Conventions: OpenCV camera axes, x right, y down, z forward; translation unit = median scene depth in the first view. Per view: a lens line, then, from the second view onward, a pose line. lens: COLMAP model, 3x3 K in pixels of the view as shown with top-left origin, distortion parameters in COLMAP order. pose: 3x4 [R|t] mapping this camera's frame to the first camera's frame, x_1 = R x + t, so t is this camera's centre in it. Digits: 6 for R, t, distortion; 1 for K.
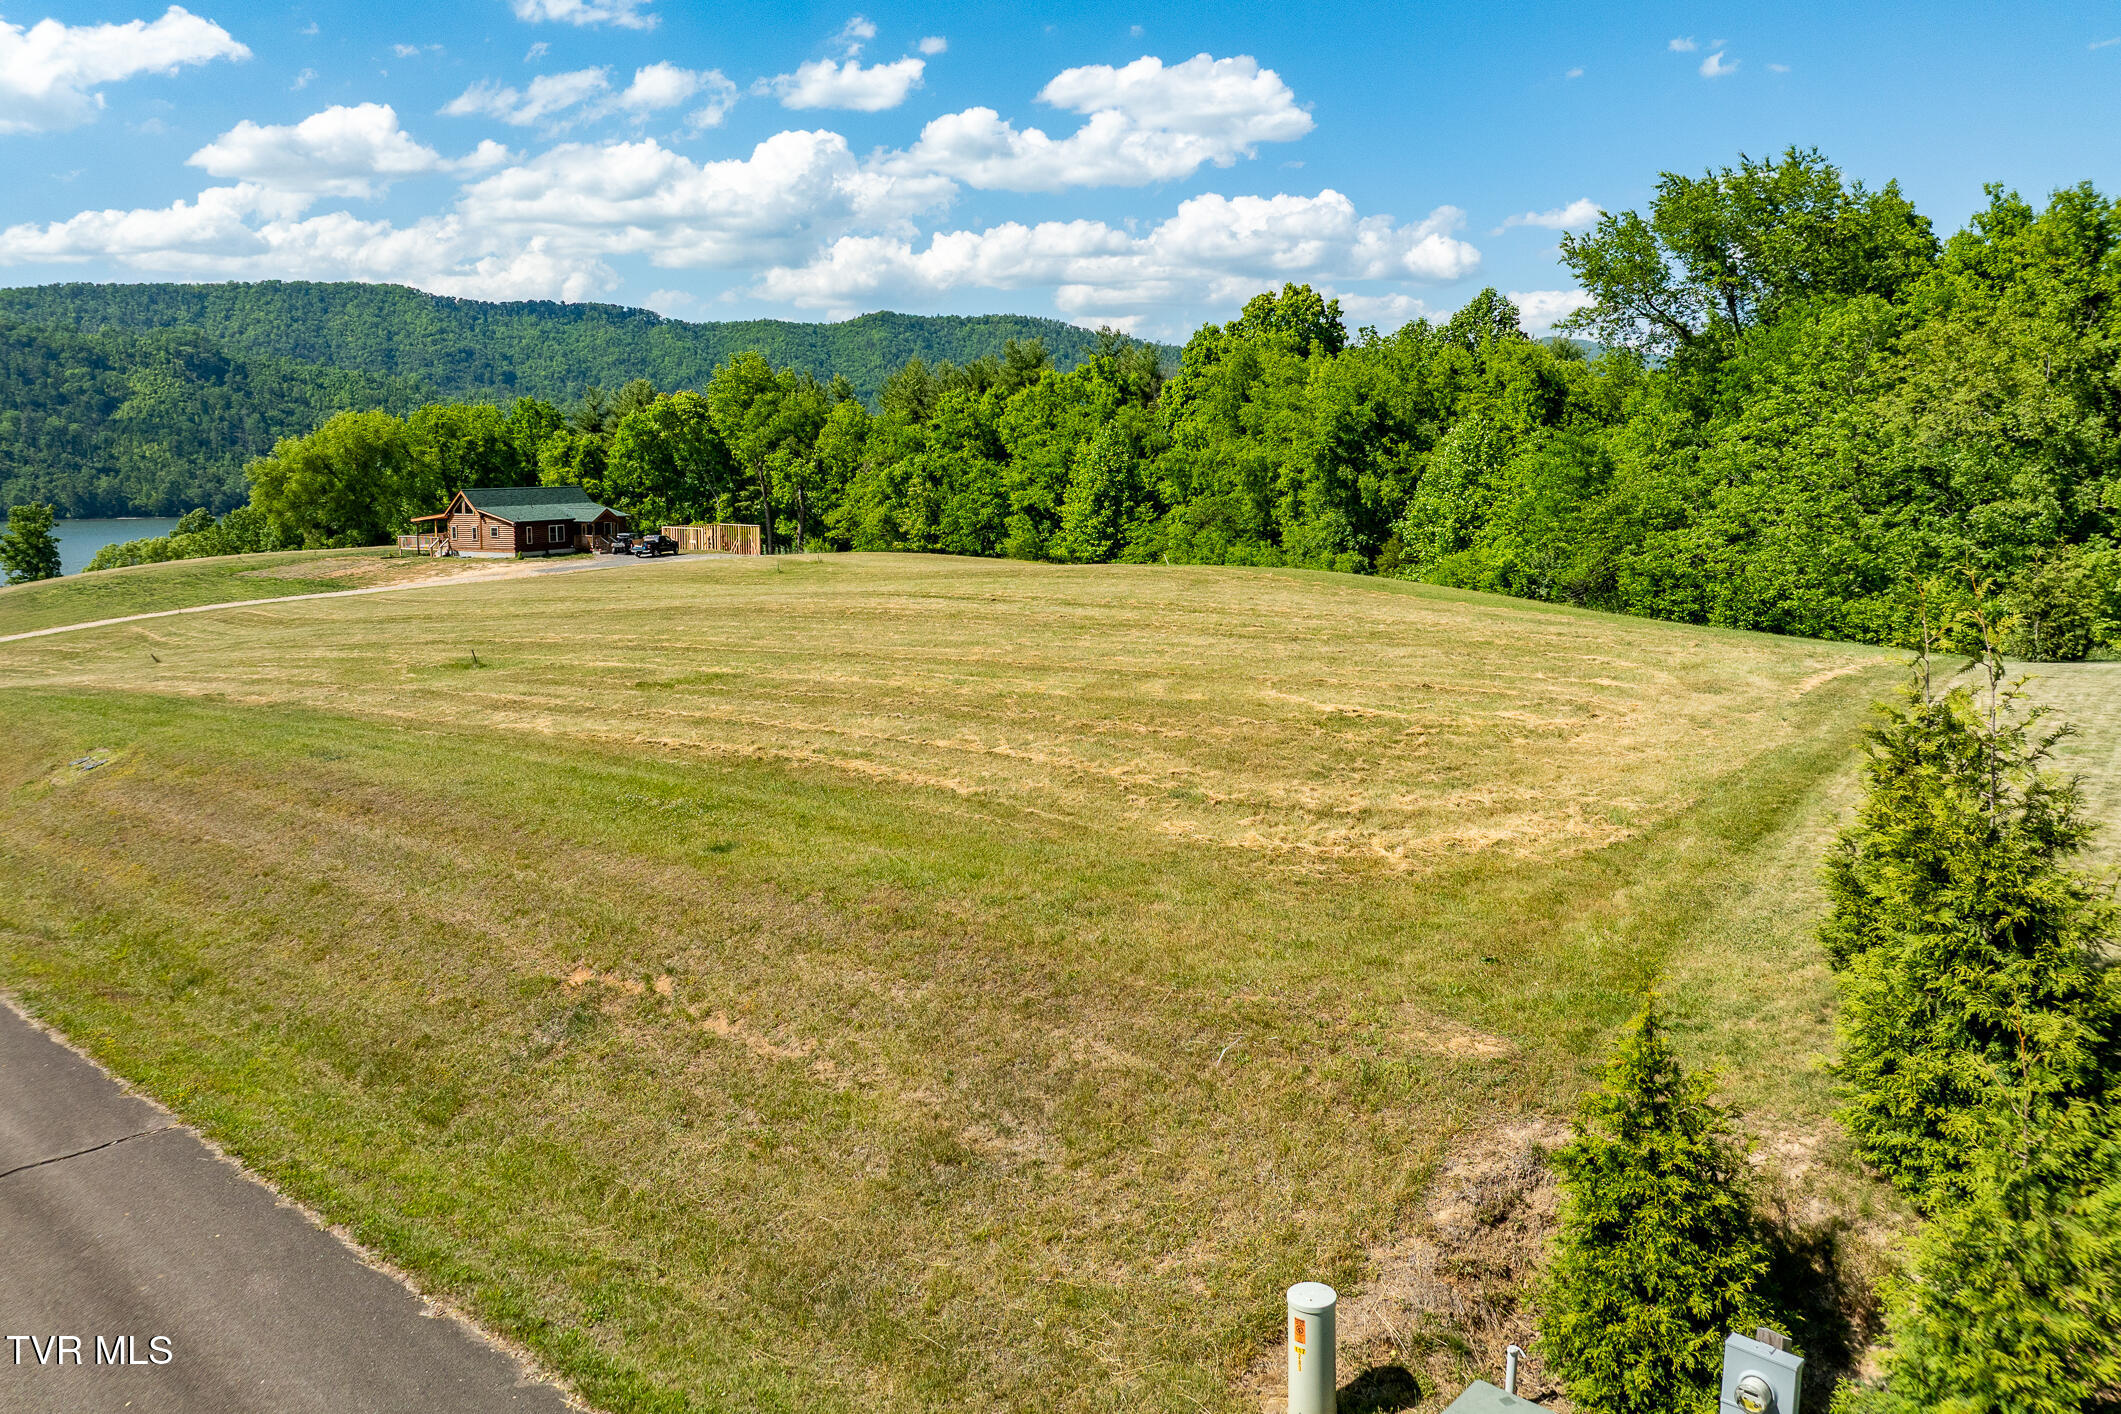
lens RADIAL K [[1530.7, 0, 1034.4], [0, 1530.7, 594.0], [0, 0, 1]] dist [-0.045558, 0.003959]
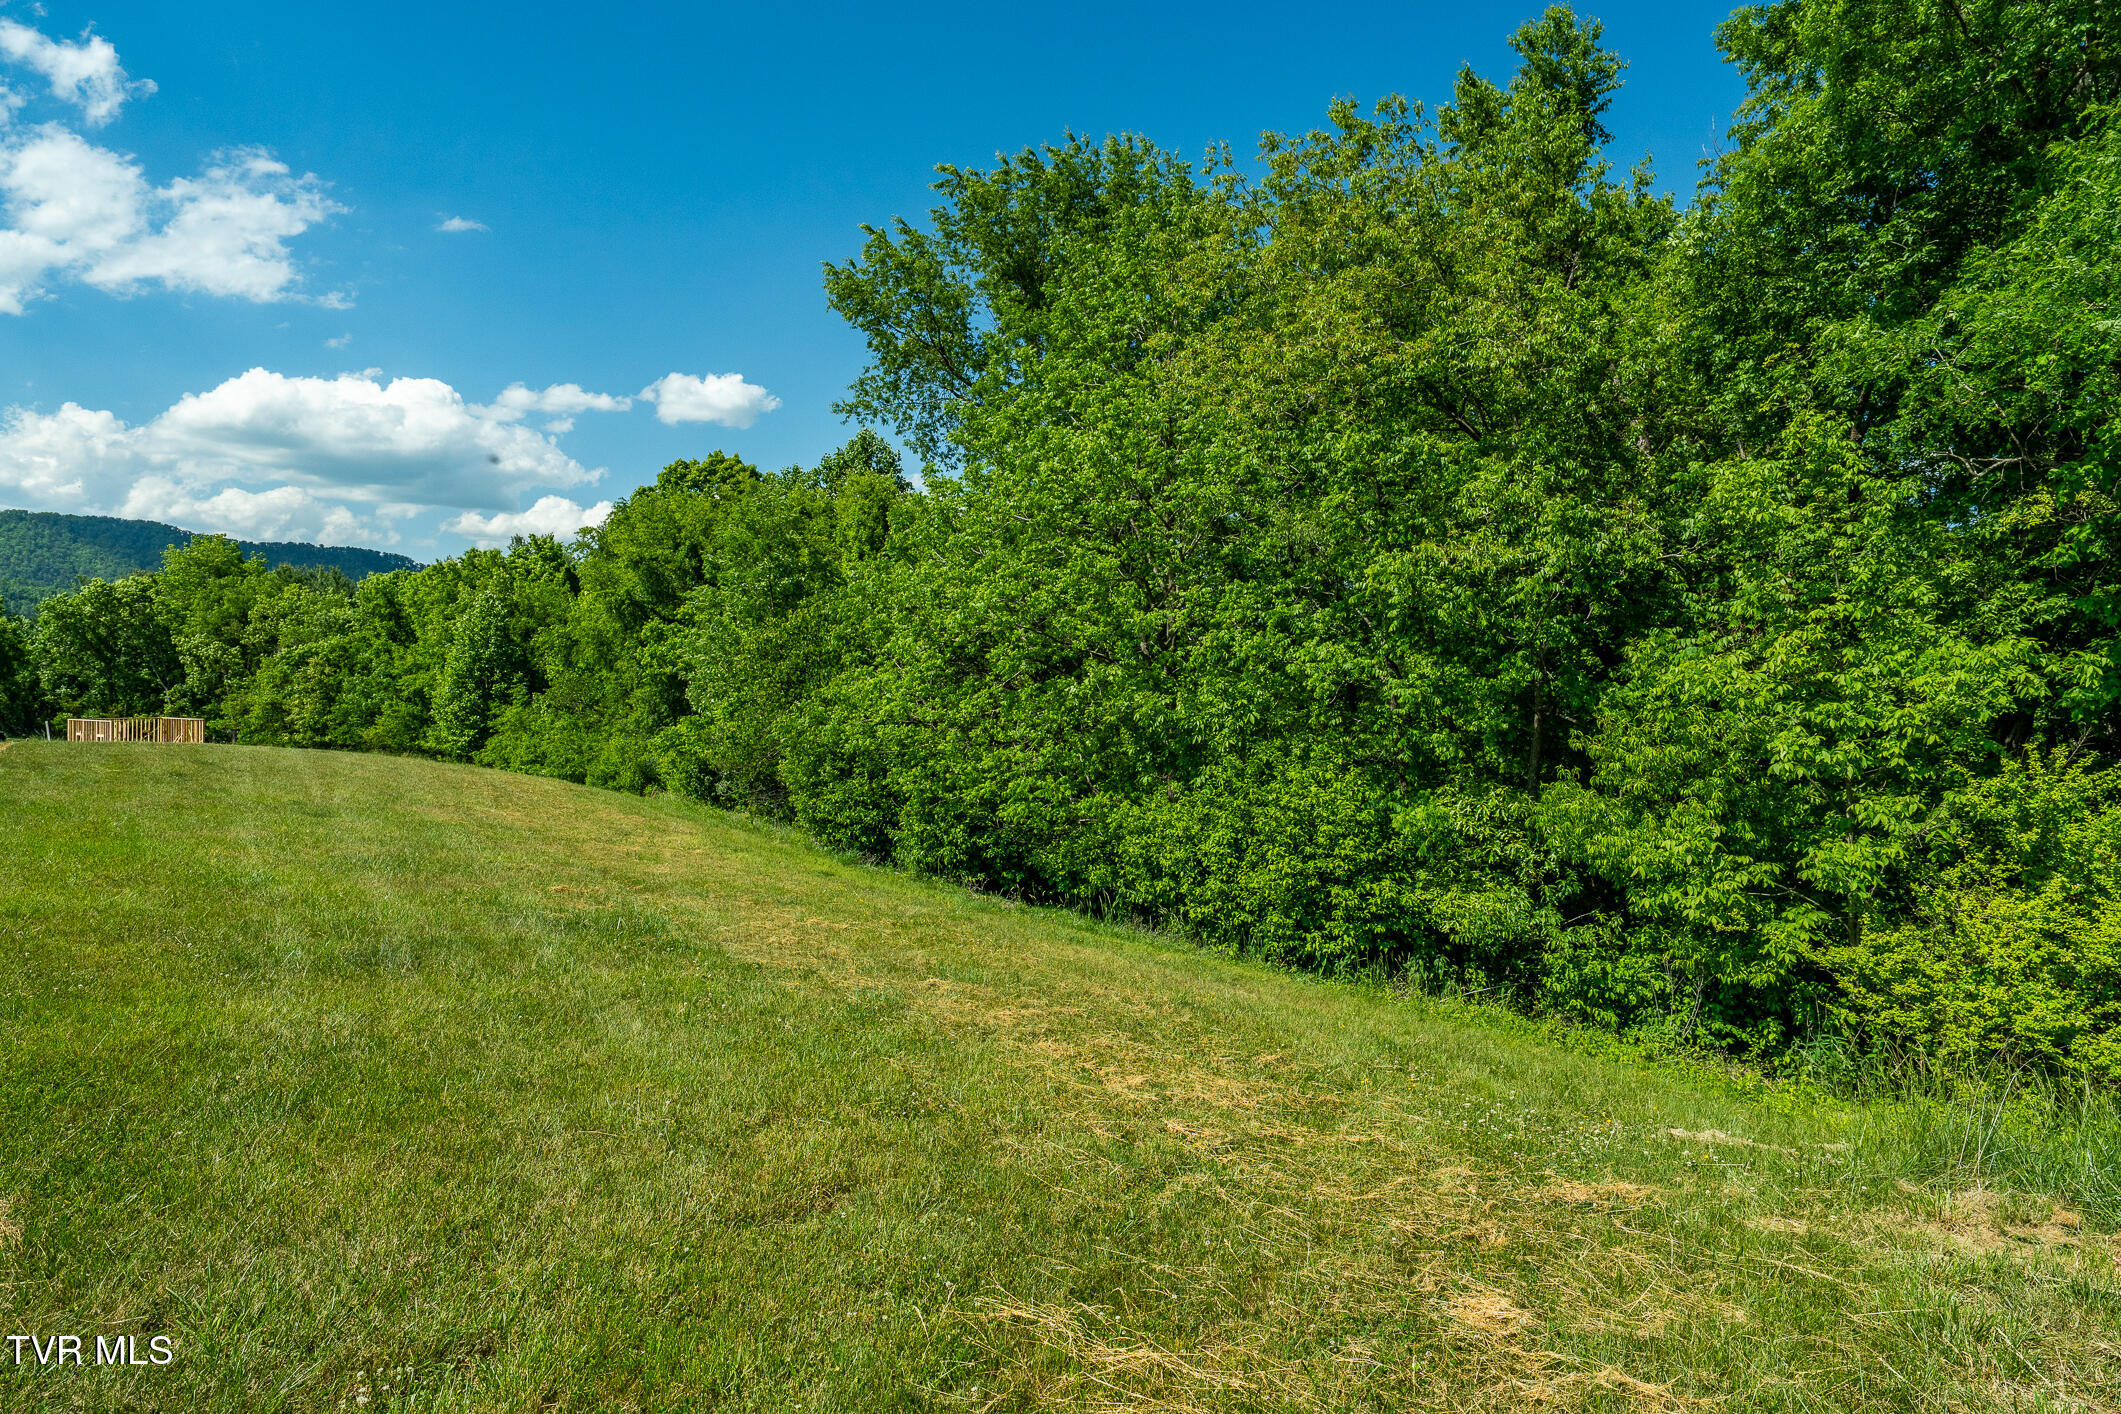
lens RADIAL K [[1113.7, 0, 1060.5], [0, 1113.7, 707.0], [0, 0, 1]] dist [0.000011, 0.000606]
pose [[0.965147, 0.012363, 0.261416, 0.170756], [0.006931, 0.997326, -0.072756, 0.000008], [-0.261617, 0.072032, 0.962480, 0.270093]]
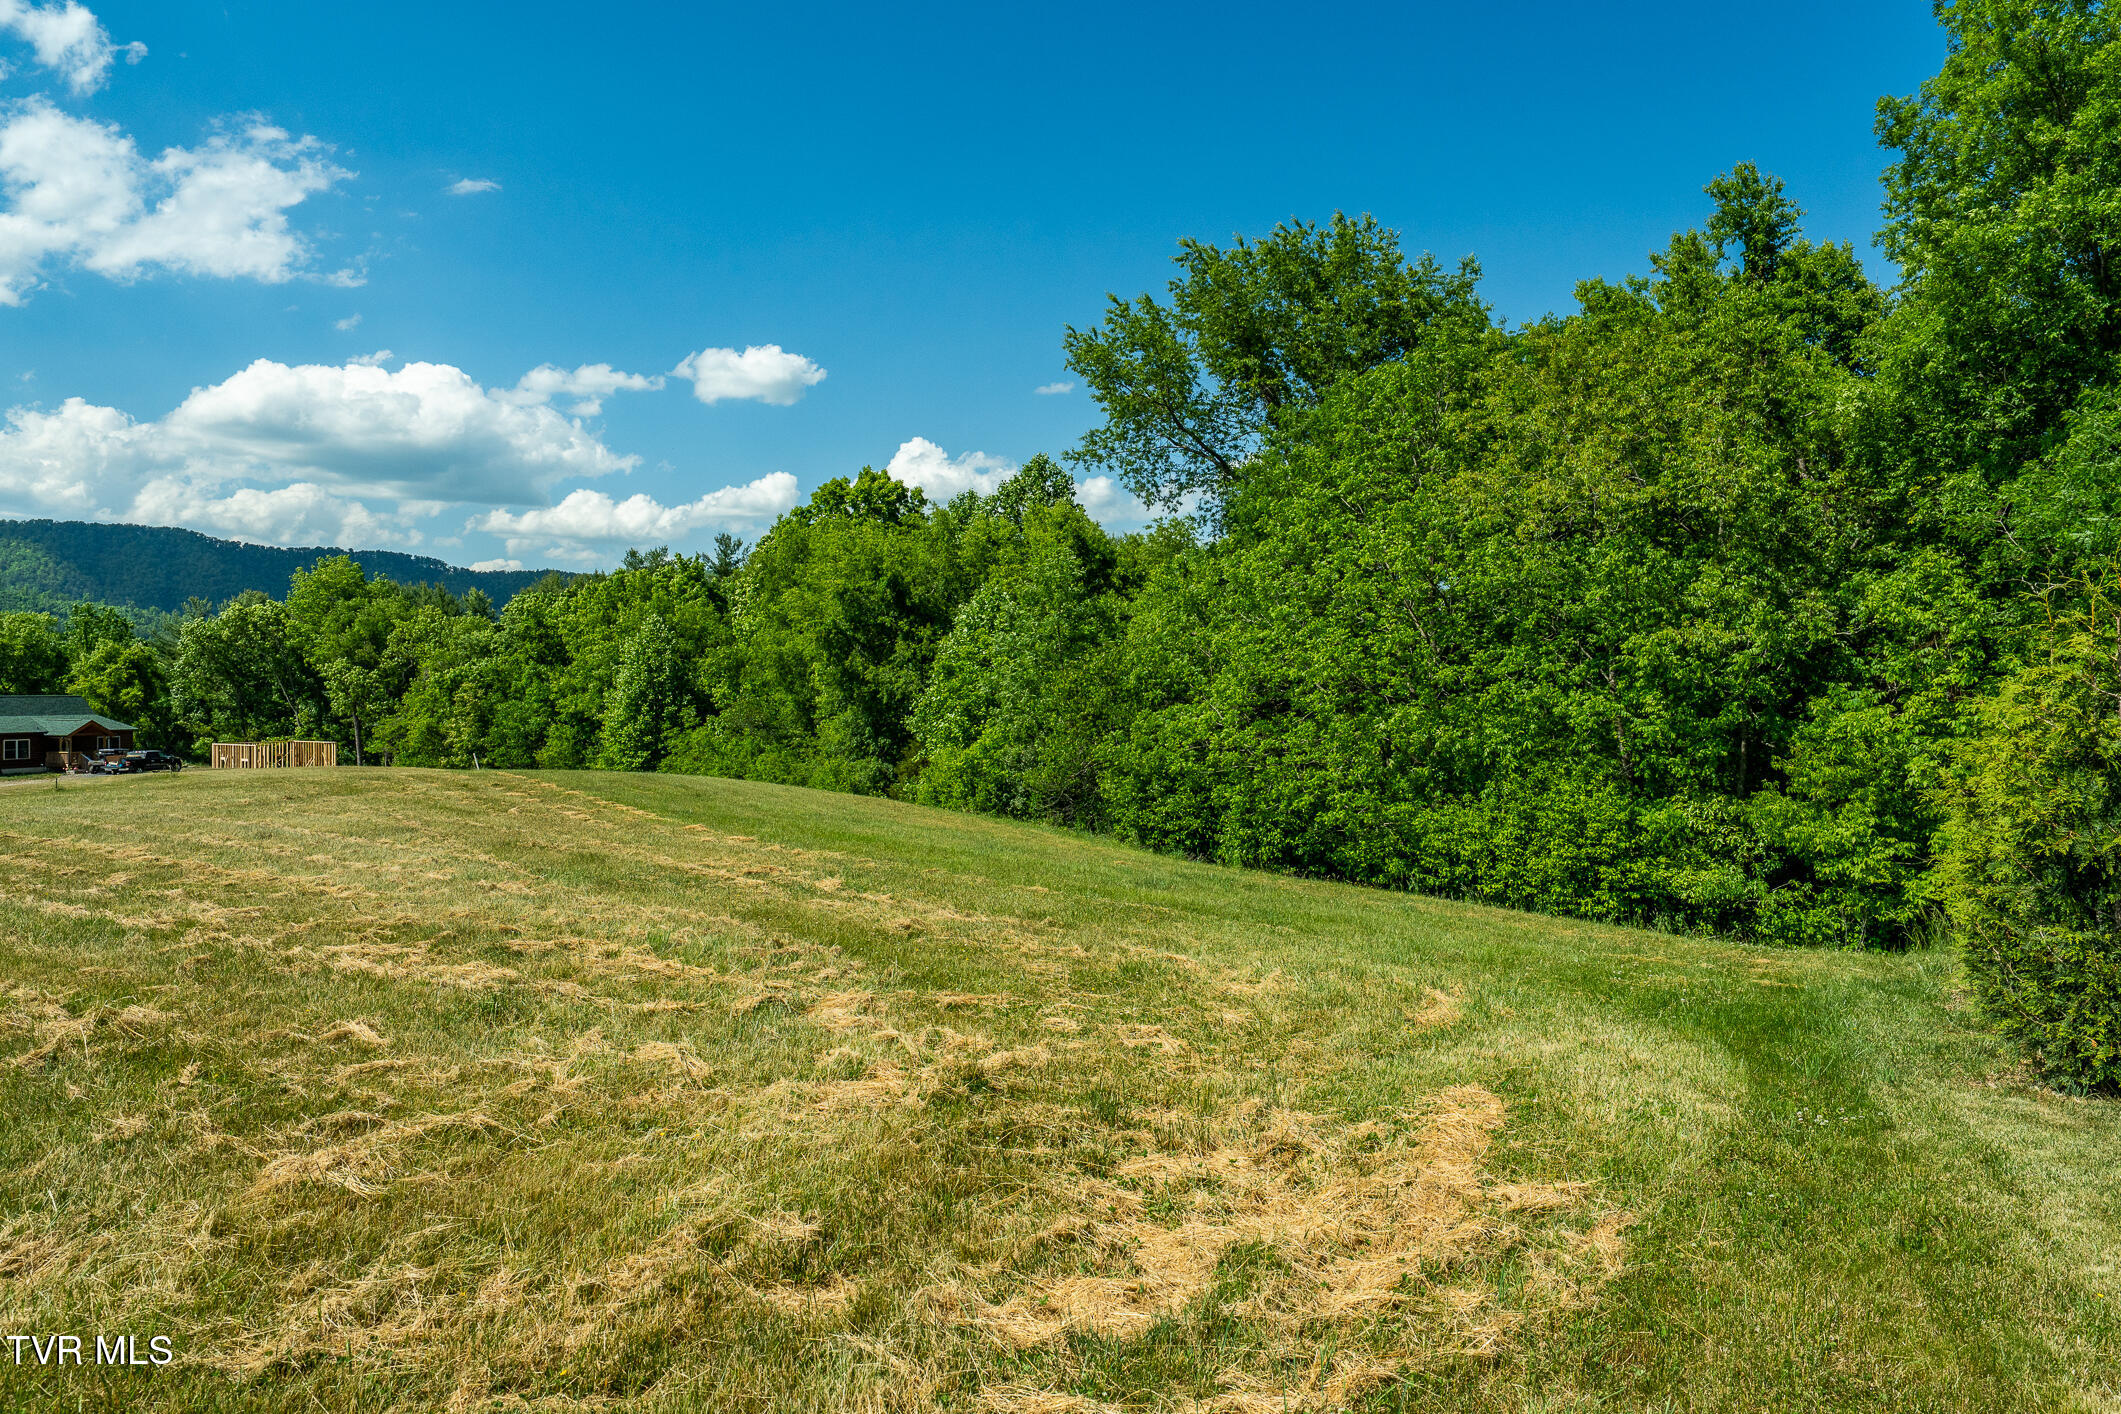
lens RADIAL K [[1275.5, 0, 1052.9], [0, 1275.5, 699.7], [0, 0, 1]] dist [-0.001463, 0.001507]
pose [[0.982191, 0.002752, 0.187865, 0.118304], [0.013541, 0.996256, -0.085389, 0.000793], [-0.187396, 0.086412, 0.978476, 0.209377]]
